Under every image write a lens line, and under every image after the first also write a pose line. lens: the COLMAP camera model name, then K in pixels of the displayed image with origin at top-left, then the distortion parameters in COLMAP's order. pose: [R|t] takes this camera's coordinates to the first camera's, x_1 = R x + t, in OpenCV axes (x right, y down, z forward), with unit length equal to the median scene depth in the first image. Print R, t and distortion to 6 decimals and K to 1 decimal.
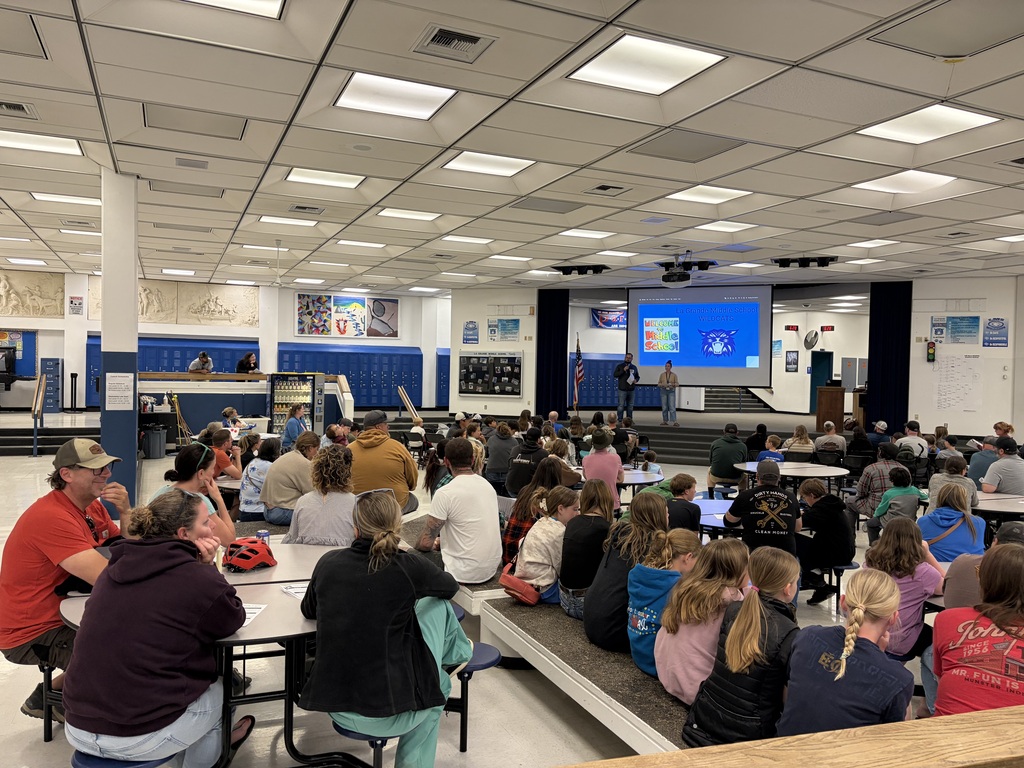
lens RADIAL K [[768.5, 0, 512.0], [0, 768.5, 384.0], [0, 0, 1]] dist [0.038750, -0.002725]
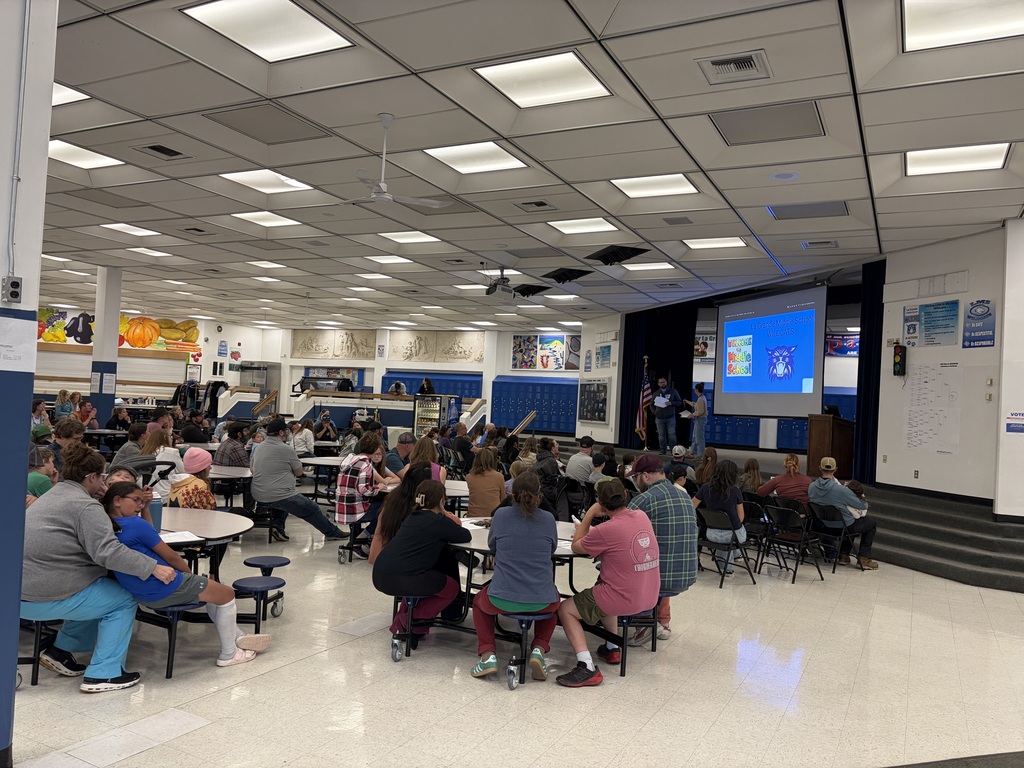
lens RADIAL K [[768.5, 0, 512.0], [0, 768.5, 384.0], [0, 0, 1]] dist [0.038750, -0.002725]
pose [[0.620040, -0.009219, -0.784516, 0.689392], [-0.056275, 0.996833, -0.056191, 0.027736], [0.782549, 0.078989, 0.617558, 0.273862]]
